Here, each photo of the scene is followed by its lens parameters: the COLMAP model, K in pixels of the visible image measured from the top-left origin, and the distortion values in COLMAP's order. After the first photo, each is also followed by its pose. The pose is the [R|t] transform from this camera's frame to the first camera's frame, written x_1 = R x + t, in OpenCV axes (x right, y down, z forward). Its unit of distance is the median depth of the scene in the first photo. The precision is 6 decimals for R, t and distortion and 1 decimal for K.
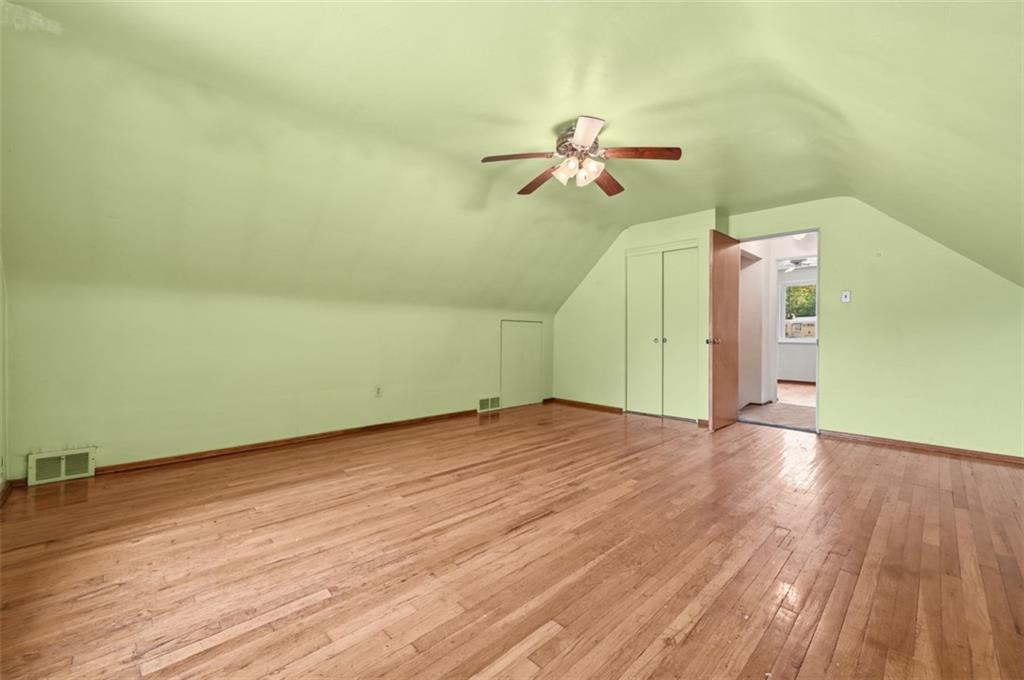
lens RADIAL K [[421.9, 0, 507.0], [0, 421.9, 336.8], [0, 0, 1]] dist [0.002305, 0.000066]
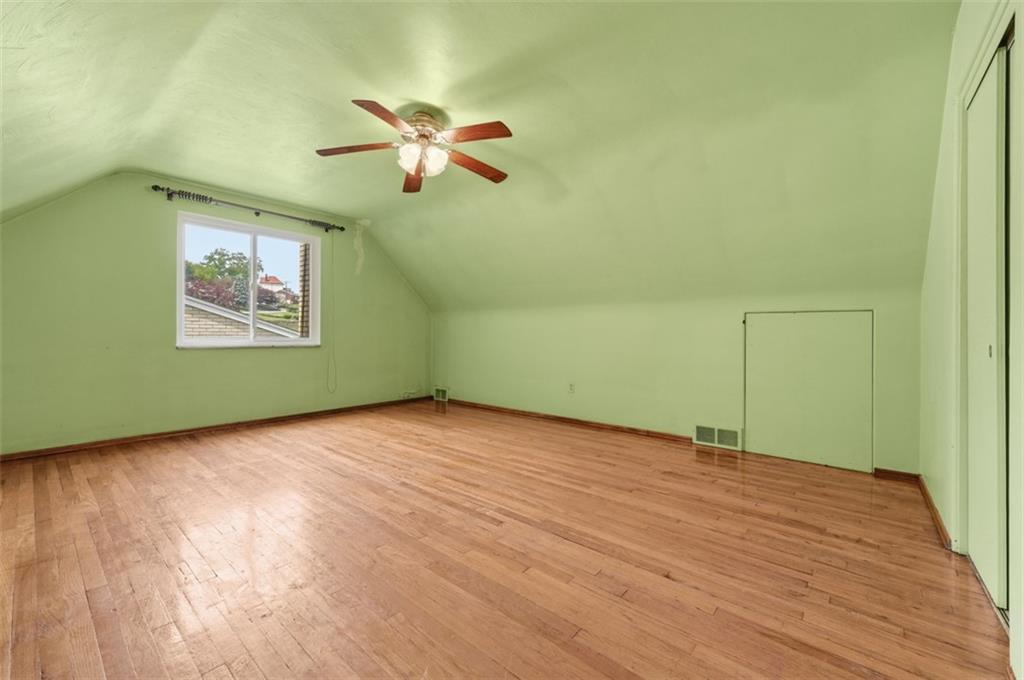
lens RADIAL K [[421.9, 0, 507.1], [0, 421.9, 336.8], [0, 0, 1]] dist [0.002305, 0.000066]
pose [[0.072514, -0.001414, -0.997366, 0.965045], [-0.011313, 0.999933, -0.002240, 0.007612], [0.997303, 0.011446, 0.072493, 0.979200]]
